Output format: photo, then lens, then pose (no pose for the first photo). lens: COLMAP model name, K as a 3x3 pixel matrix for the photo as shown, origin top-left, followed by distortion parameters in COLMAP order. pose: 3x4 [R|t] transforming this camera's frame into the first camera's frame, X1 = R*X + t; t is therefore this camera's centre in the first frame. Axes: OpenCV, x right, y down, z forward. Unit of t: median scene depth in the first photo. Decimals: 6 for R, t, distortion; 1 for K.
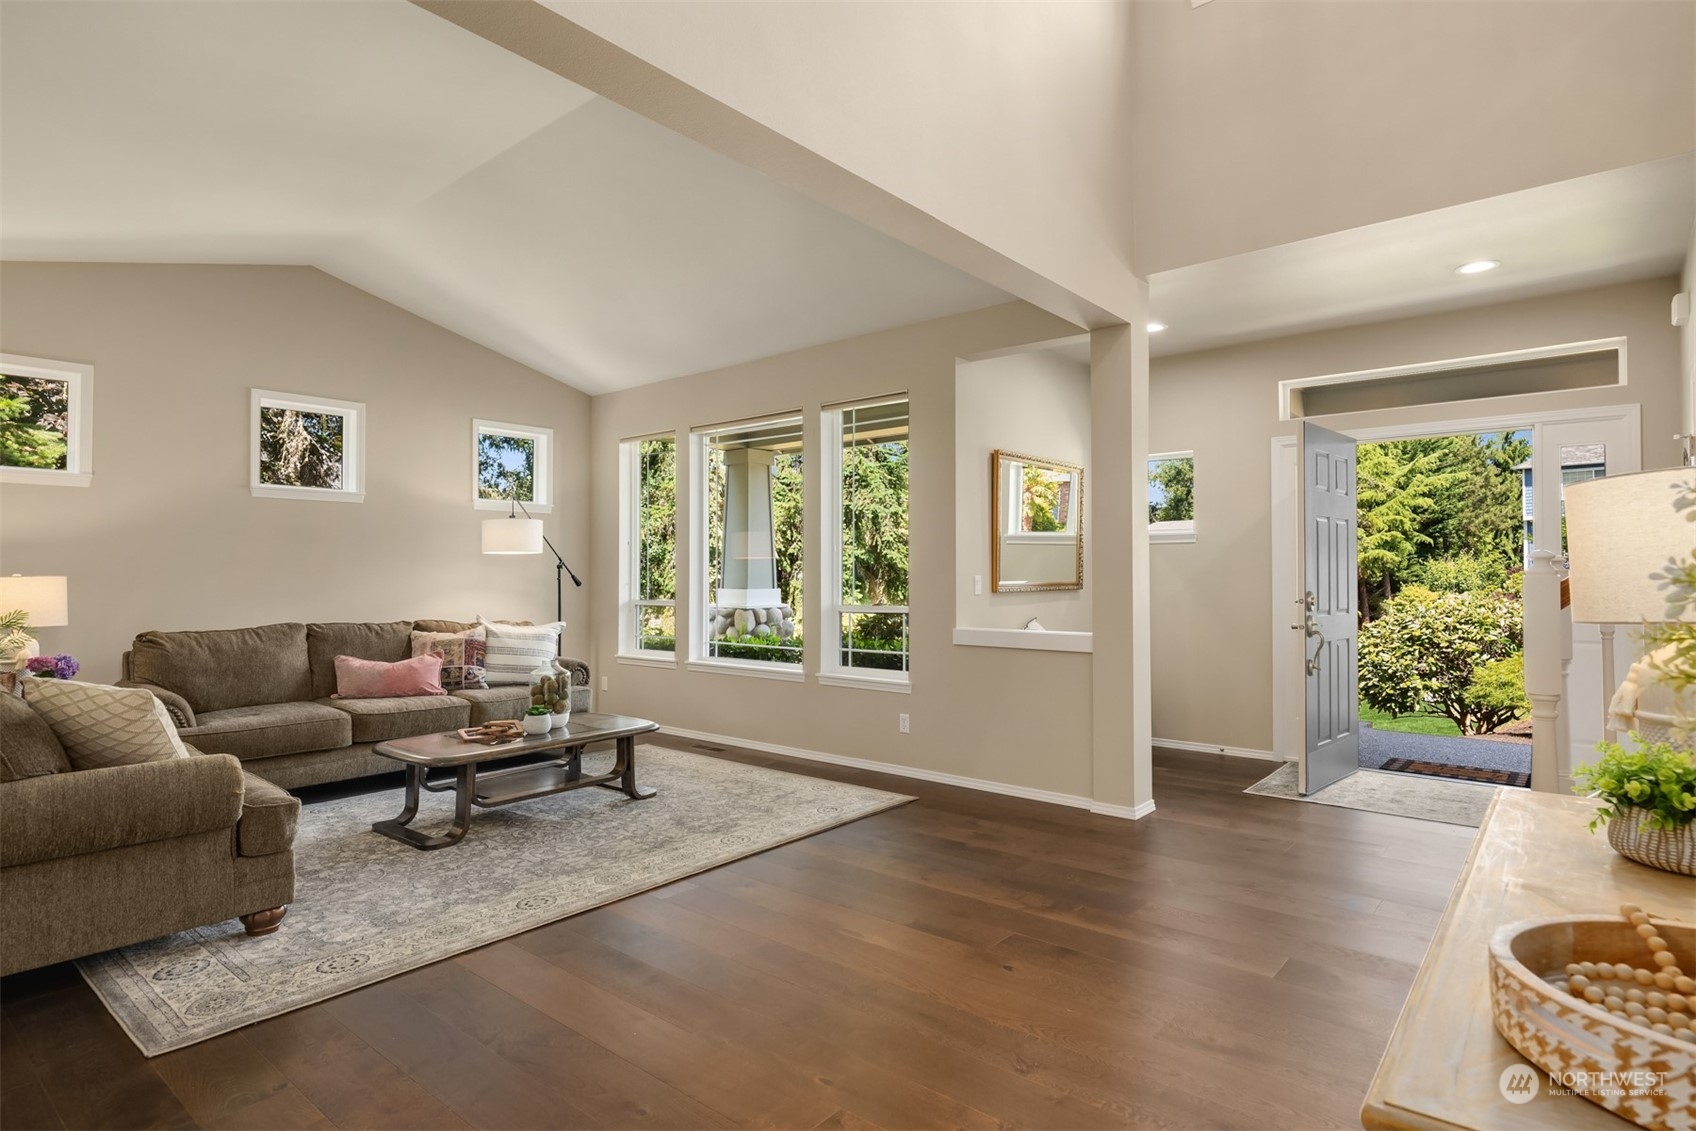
lens RADIAL K [[897.2, 0, 844.7], [0, 897.2, 566.1], [0, 0, 1]] dist [0.007528, 0.002636]
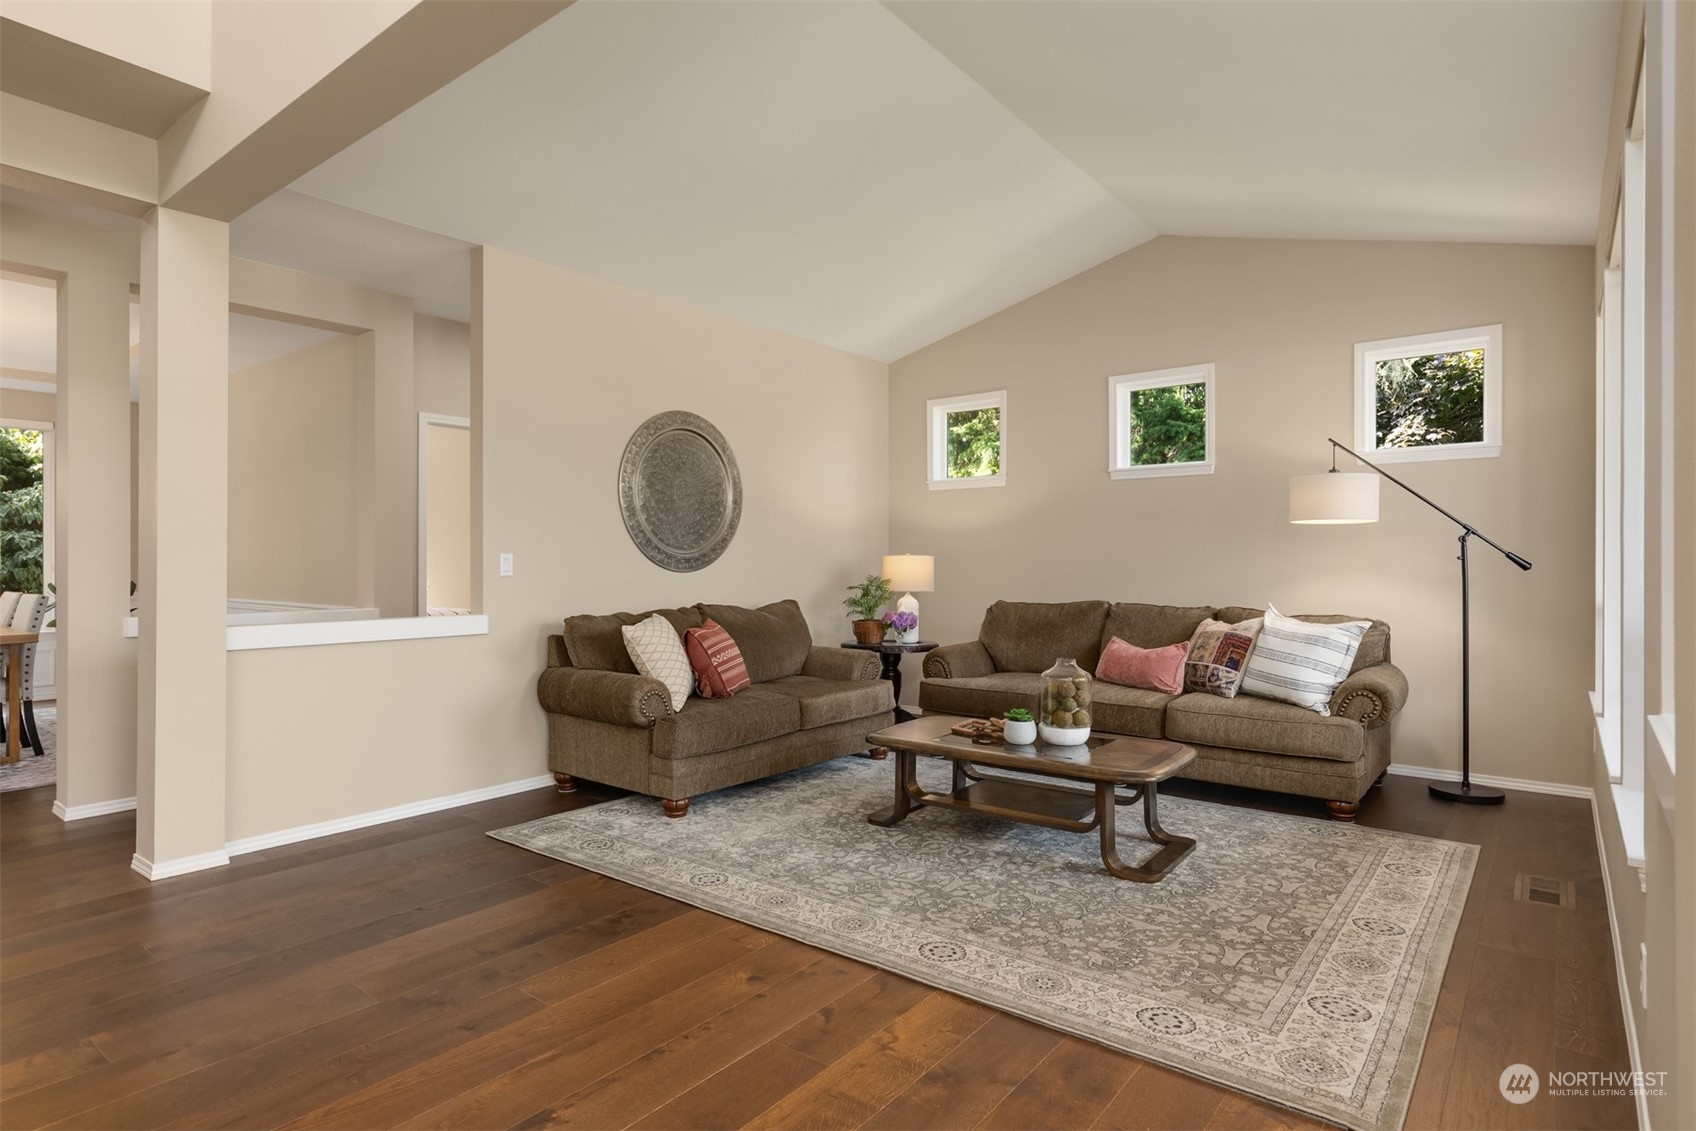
lens RADIAL K [[897.2, 0, 847.0], [0, 897.2, 560.6], [0, 0, 1]] dist [0.007528, 0.002636]
pose [[0.026720, -0.000637, -0.999643, 0.437475], [0.011823, 0.999930, -0.000321, 0.015579], [0.999573, -0.011810, 0.026726, 0.752136]]
